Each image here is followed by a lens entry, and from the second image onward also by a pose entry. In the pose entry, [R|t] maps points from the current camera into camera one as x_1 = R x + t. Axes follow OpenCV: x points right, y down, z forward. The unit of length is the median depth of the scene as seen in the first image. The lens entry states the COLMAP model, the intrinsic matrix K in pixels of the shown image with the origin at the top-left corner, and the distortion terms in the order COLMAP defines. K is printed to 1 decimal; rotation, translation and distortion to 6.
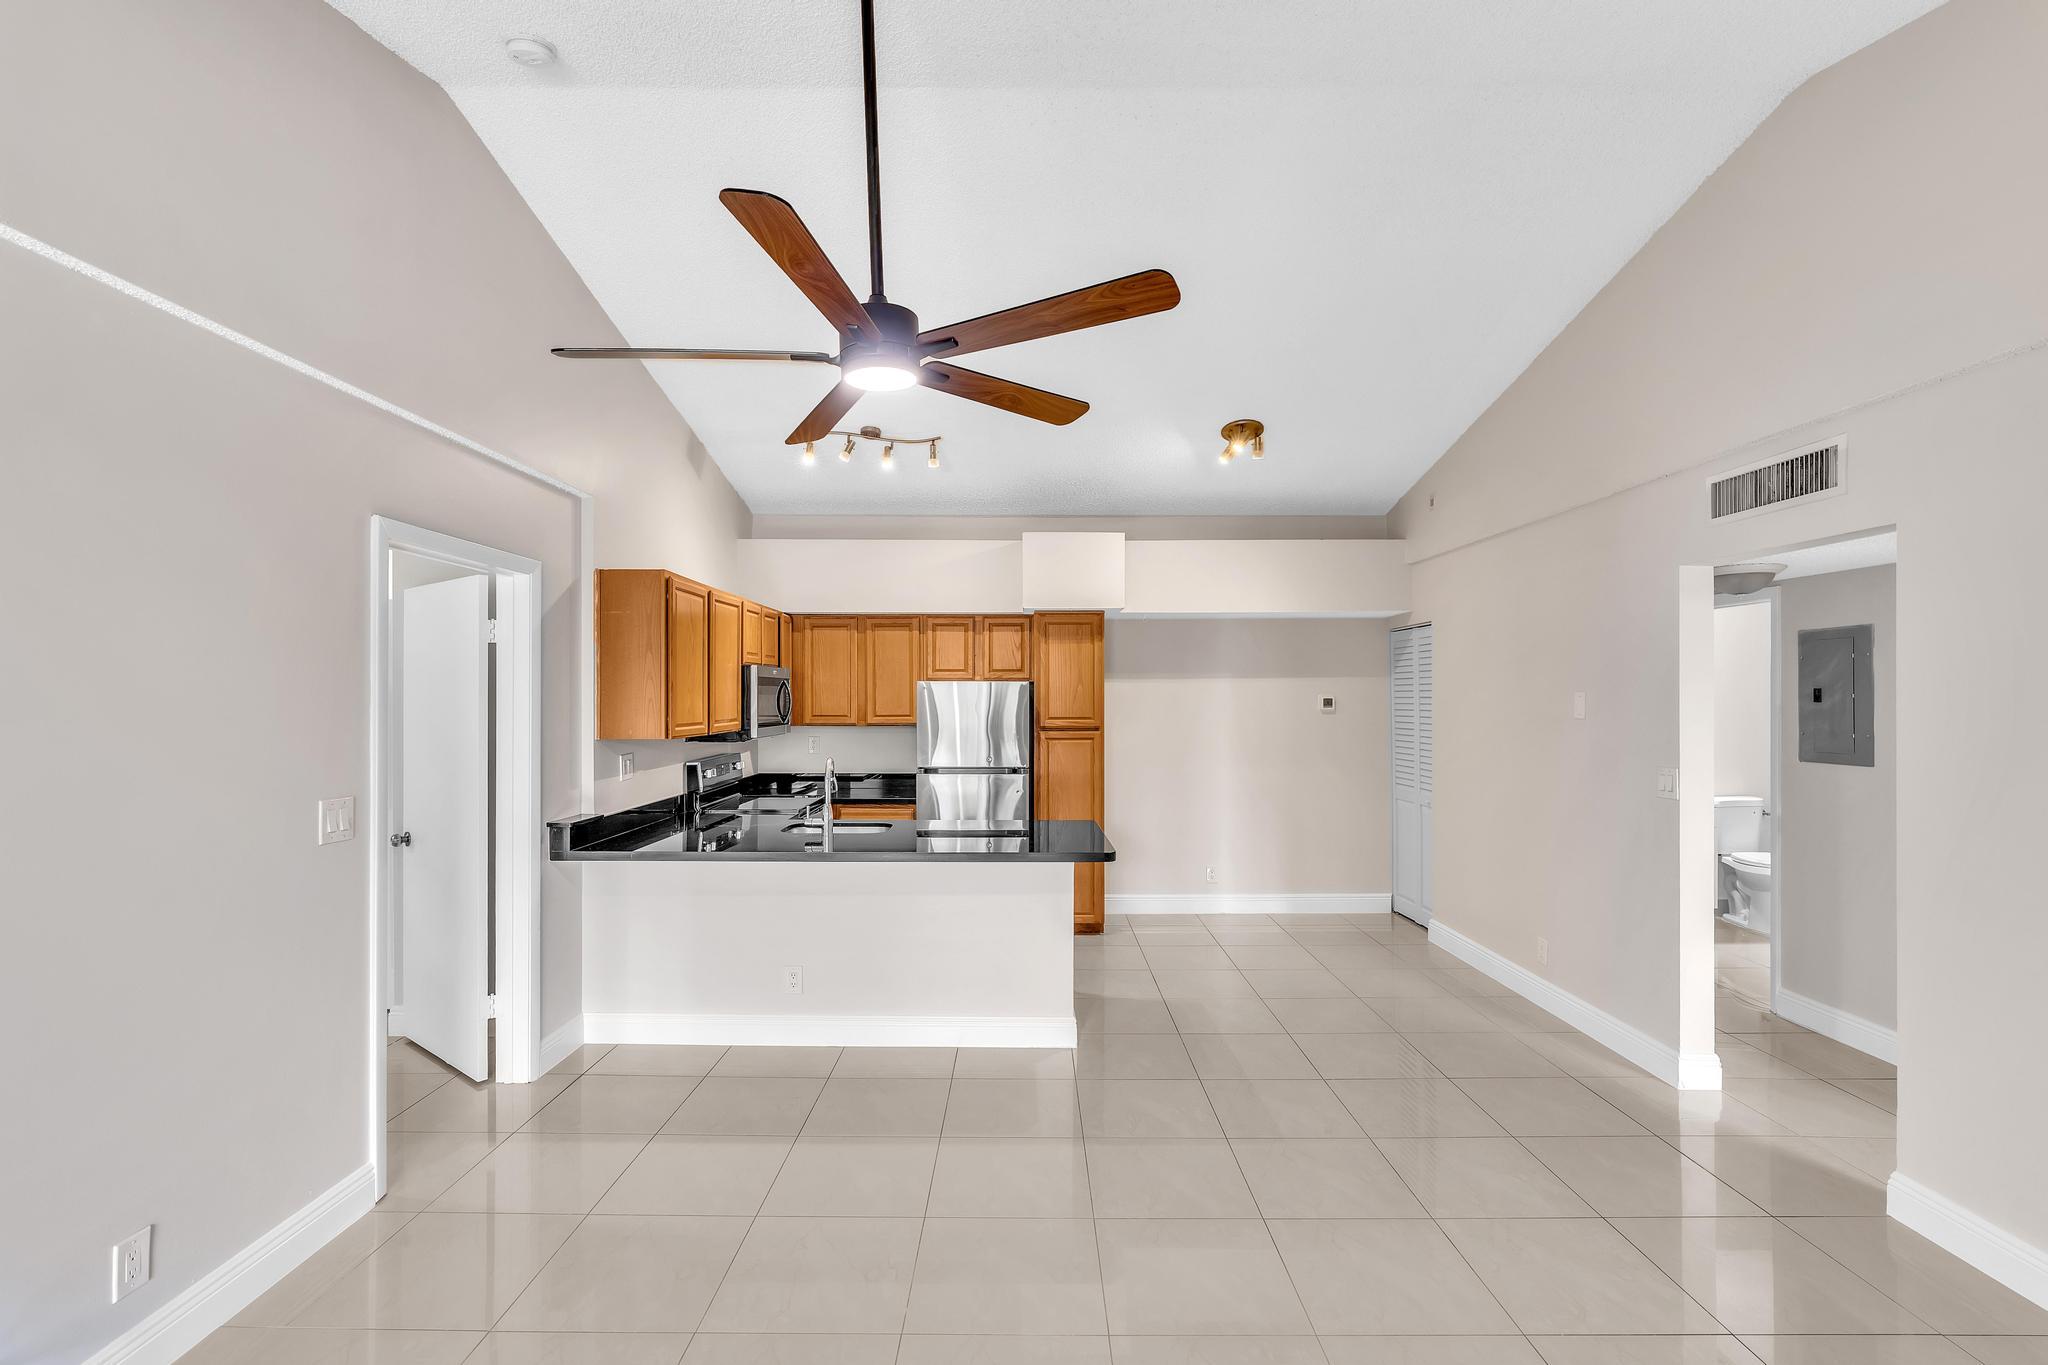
lens RADIAL K [[926.1, 0, 1022.8], [0, 926.1, 697.7], [0, 0, 1]] dist [-0.008532, 0.003553]
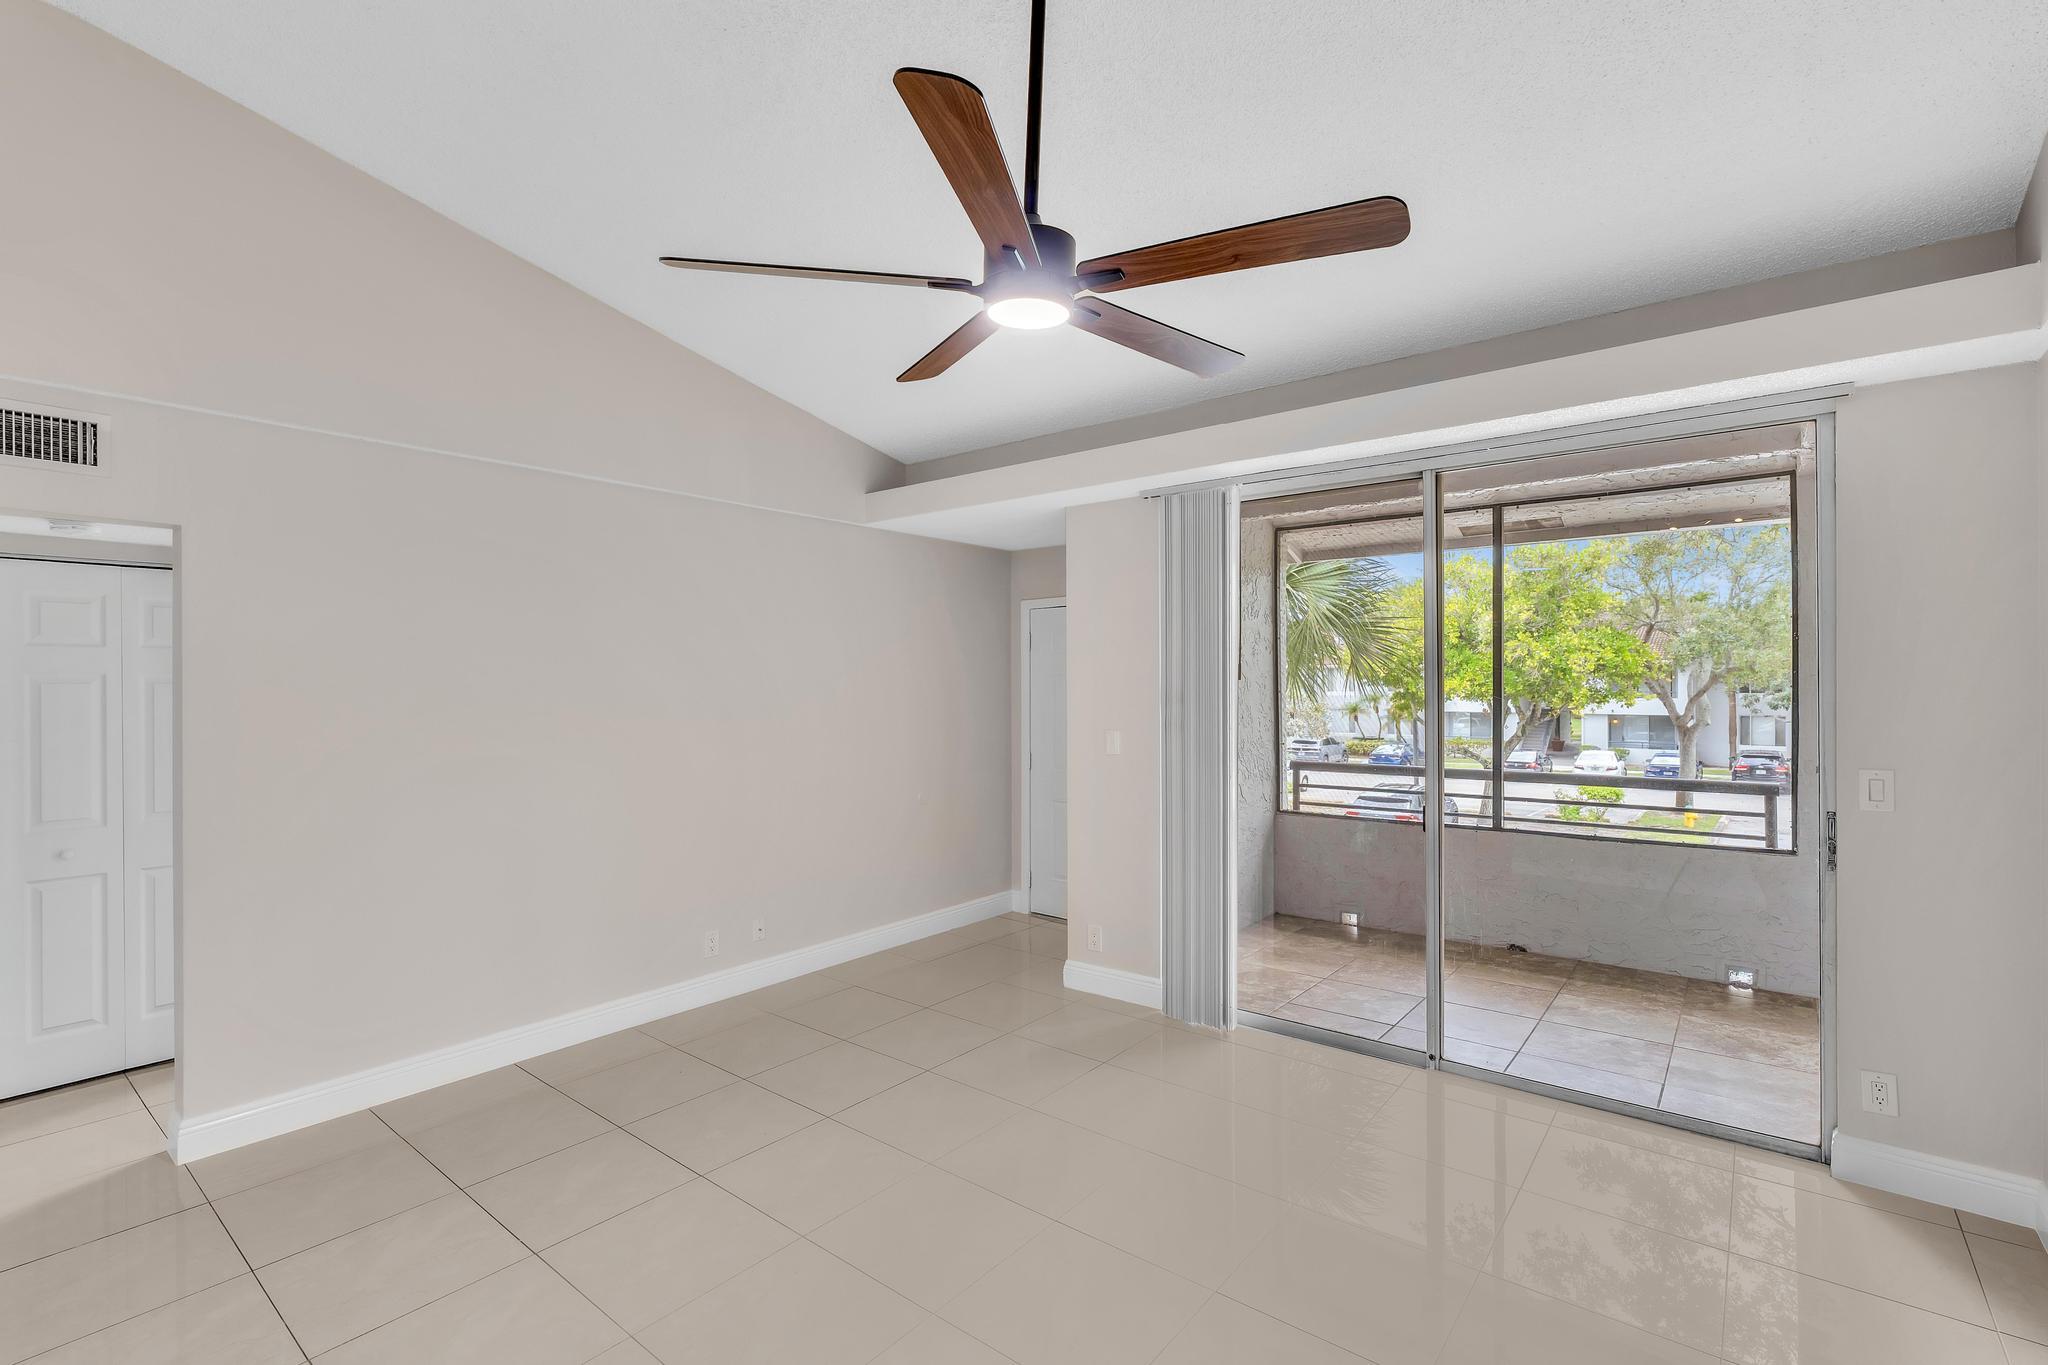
lens RADIAL K [[926.1, 0, 1021.5], [0, 926.1, 685.5], [0, 0, 1]] dist [-0.008532, 0.003553]
pose [[-0.781753, 0.000579, 0.623588, -0.262868], [0.003361, 0.999989, 0.003286, -0.000507], [-0.623579, 0.004665, -0.781746, 0.642172]]
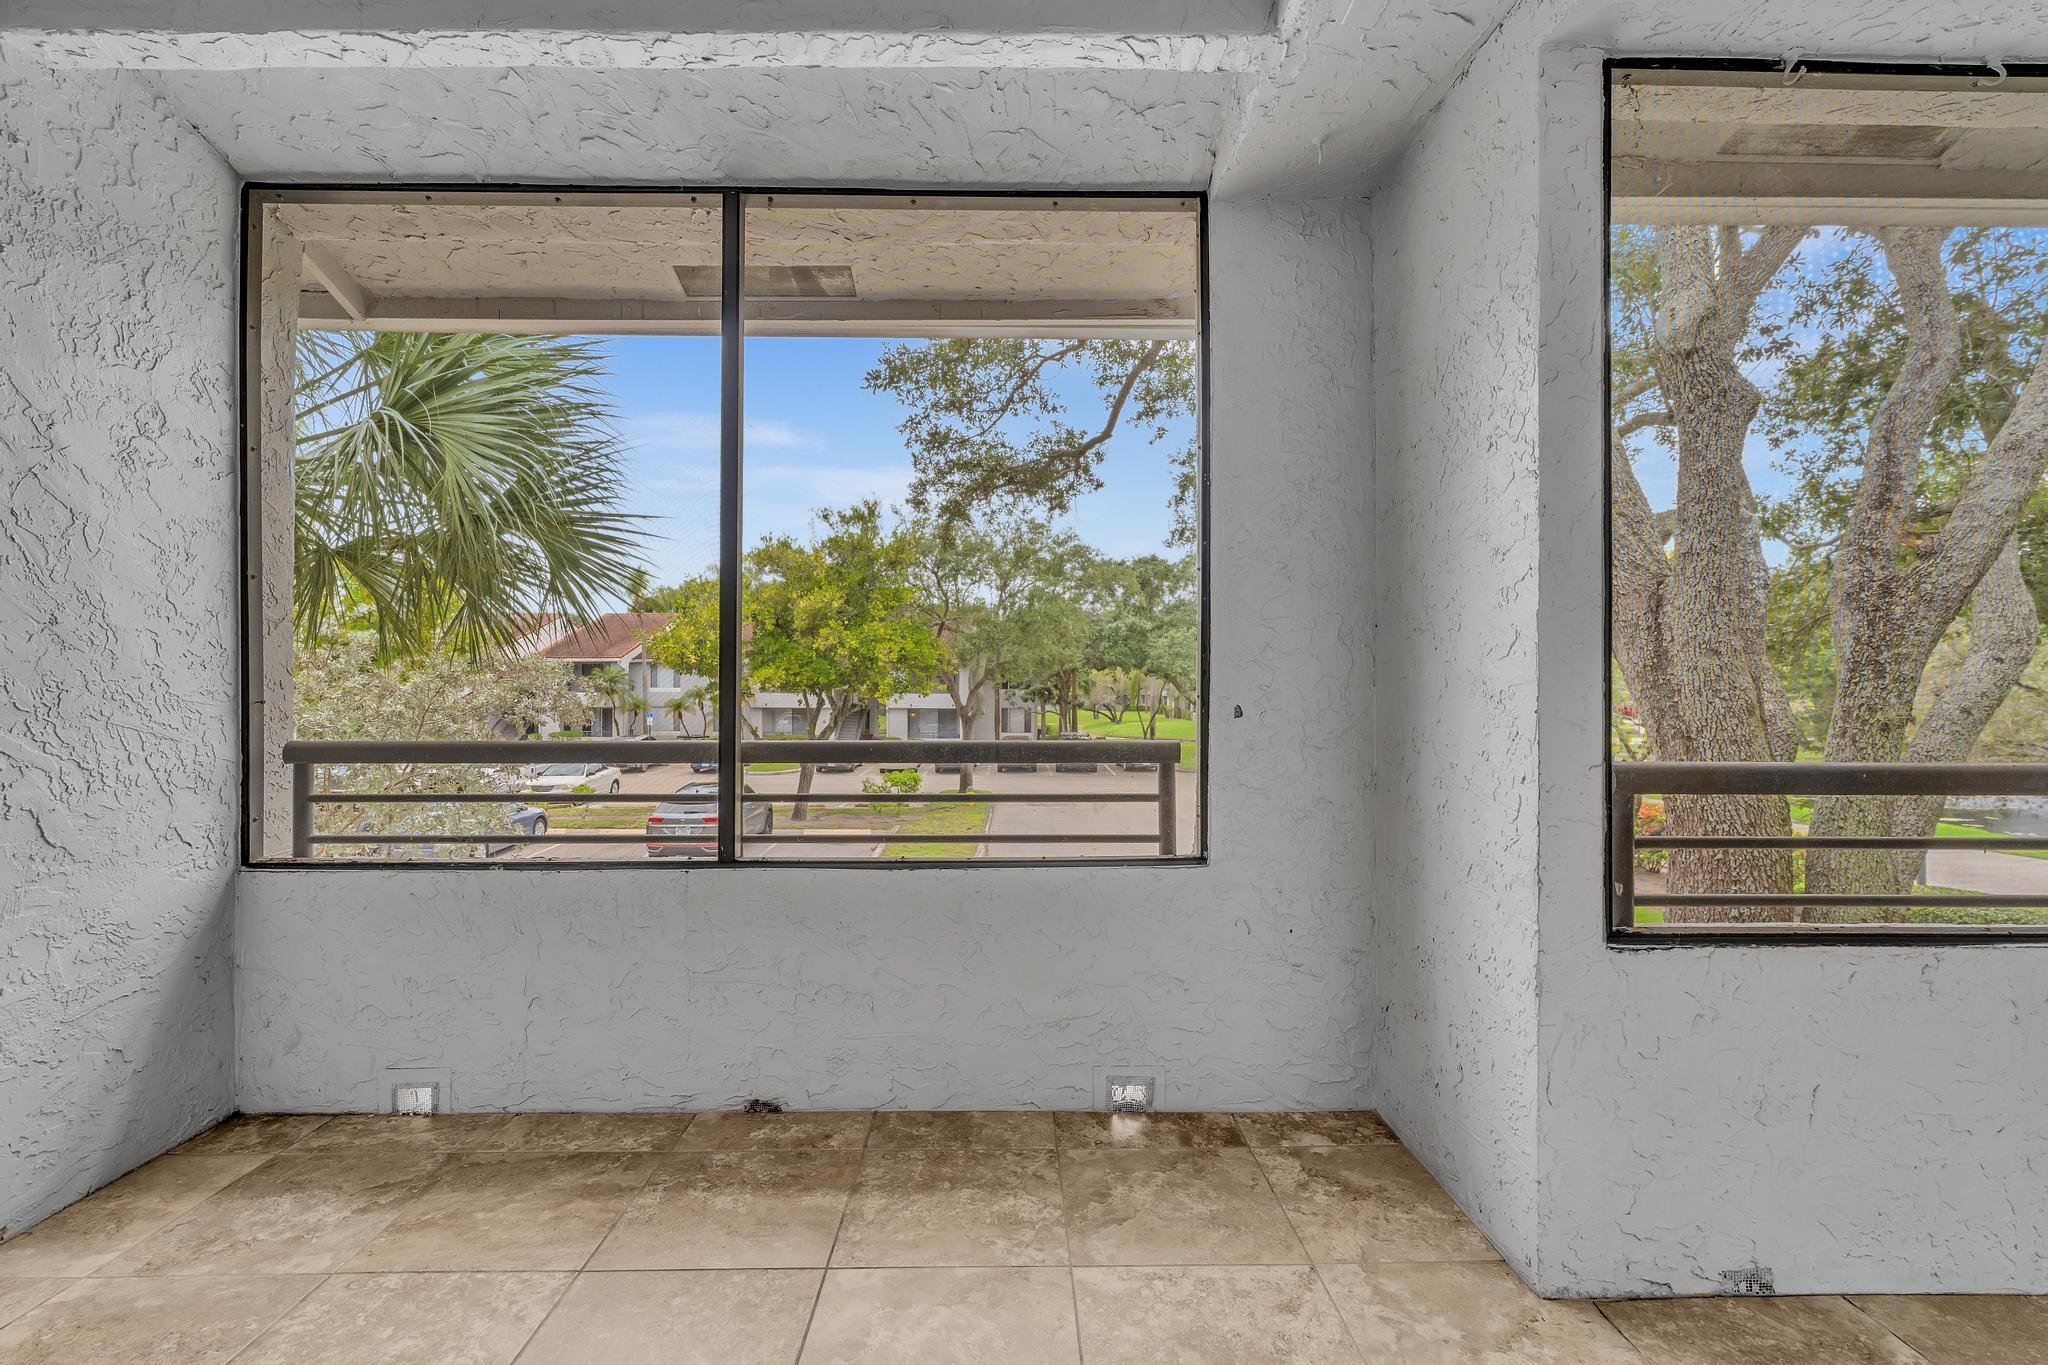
lens RADIAL K [[926.1, 0, 1019.9], [0, 926.1, 677.0], [0, 0, 1]] dist [-0.008532, 0.003553]
pose [[-0.999886, -0.004589, -0.014385, -0.181623], [-0.004484, 0.999963, -0.007351, 0.069731], [0.014418, -0.007286, -0.999870, -0.013546]]
